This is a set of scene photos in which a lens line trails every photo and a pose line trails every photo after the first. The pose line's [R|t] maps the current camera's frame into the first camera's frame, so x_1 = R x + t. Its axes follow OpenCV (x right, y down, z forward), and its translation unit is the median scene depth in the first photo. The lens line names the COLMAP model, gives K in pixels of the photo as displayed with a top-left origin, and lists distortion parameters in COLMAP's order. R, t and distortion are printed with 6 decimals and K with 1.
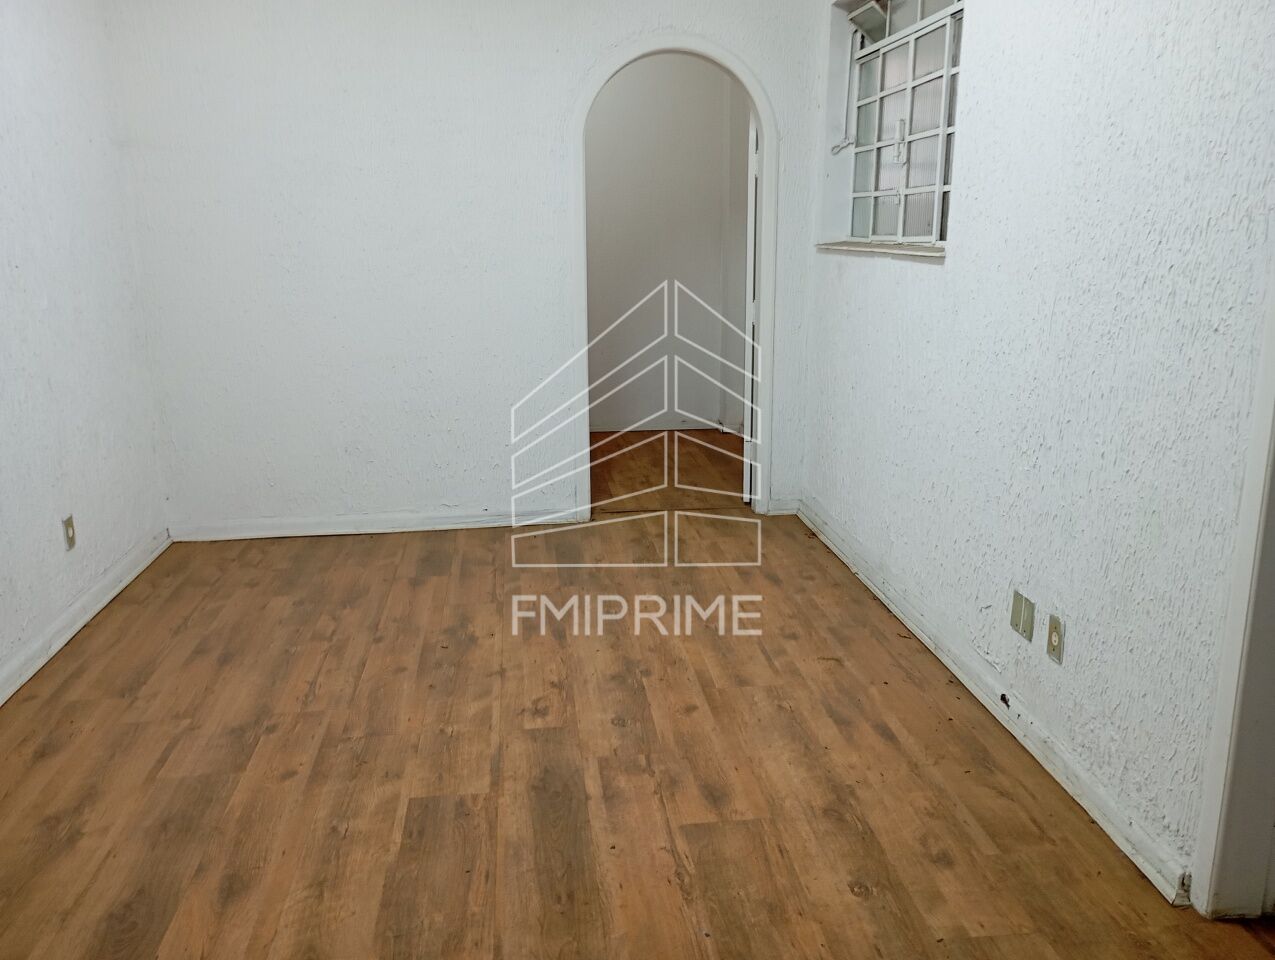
lens RADIAL K [[1060.8, 0, 665.0], [0, 1060.8, 438.7], [0, 0, 1]] dist [0.059432, -0.013374]
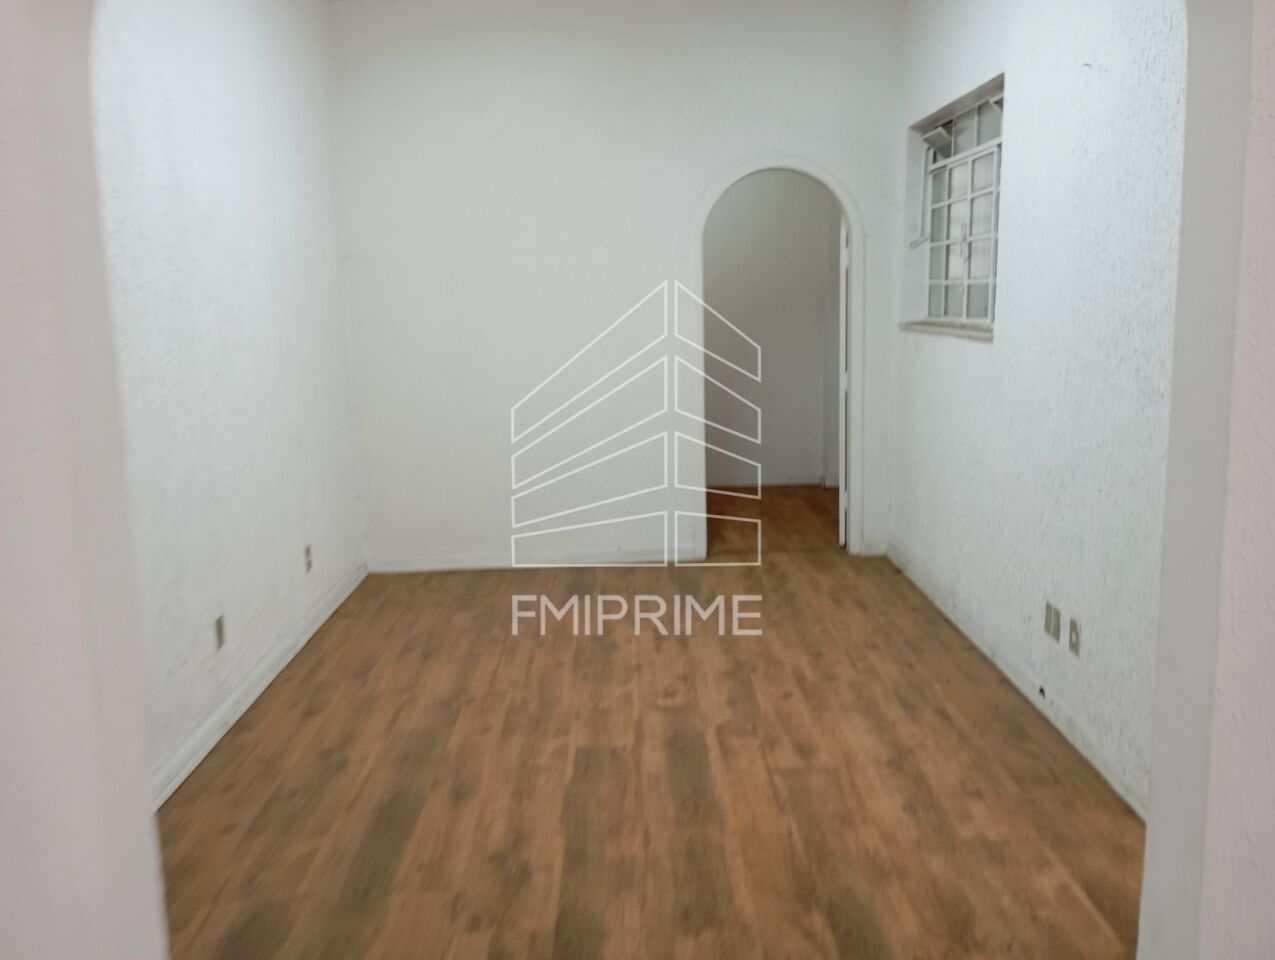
lens RADIAL K [[1060.8, 0, 665.0], [0, 1060.8, 438.7], [0, 0, 1]] dist [0.059432, -0.013374]
pose [[0.994294, -0.005215, -0.106543, 0.015028], [-0.001324, 0.998124, -0.061209, 0.026089], [0.106662, 0.061001, 0.992422, -0.289102]]
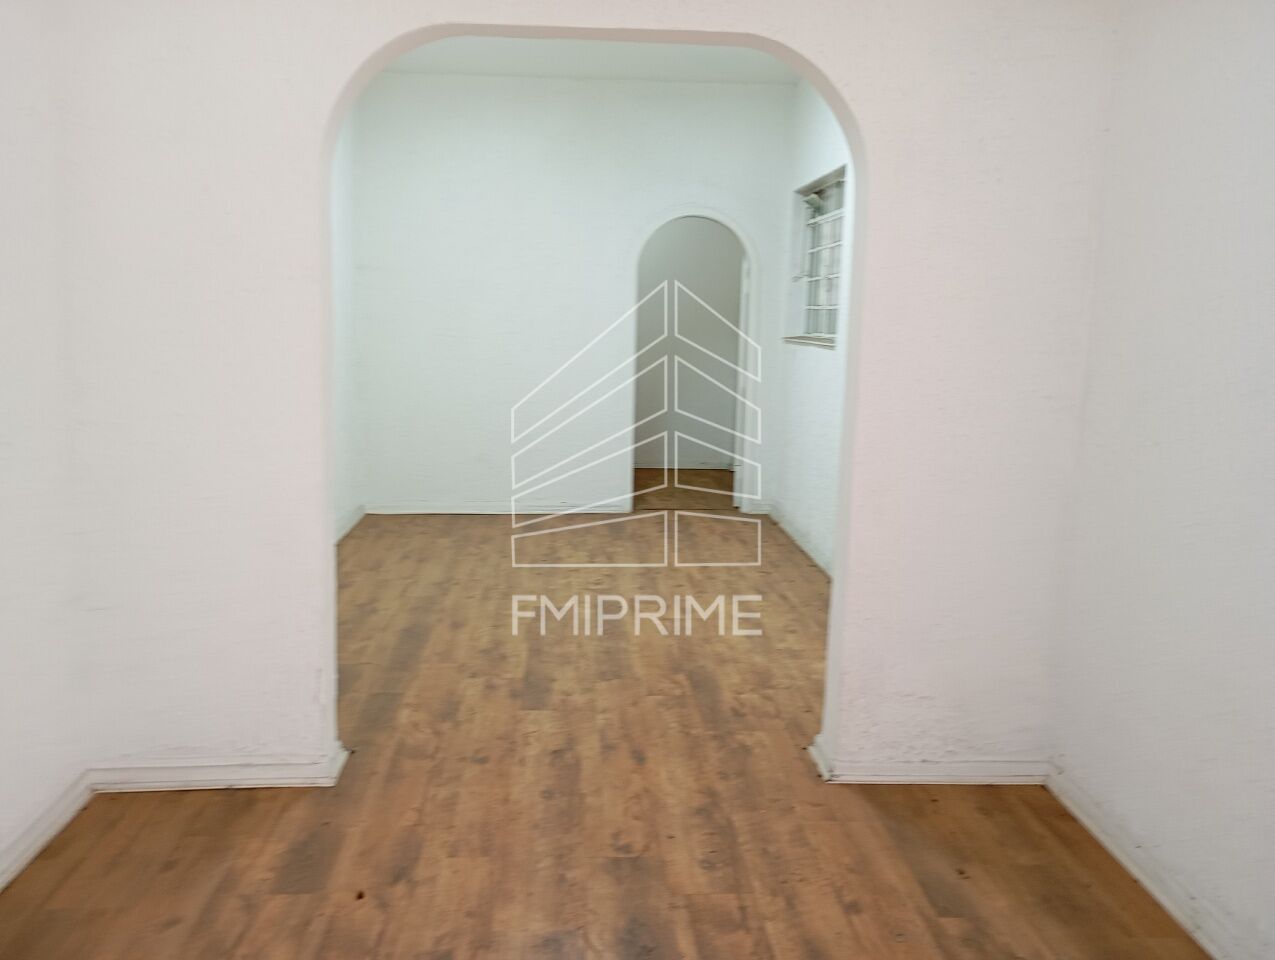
lens RADIAL K [[1060.8, 0, 665.0], [0, 1060.8, 438.7], [0, 0, 1]] dist [0.059432, -0.013374]
pose [[0.998196, 0.033703, -0.049694, 0.078275], [-0.037767, 0.995813, -0.083252, 0.152654], [0.046680, 0.084978, 0.995289, -0.822417]]
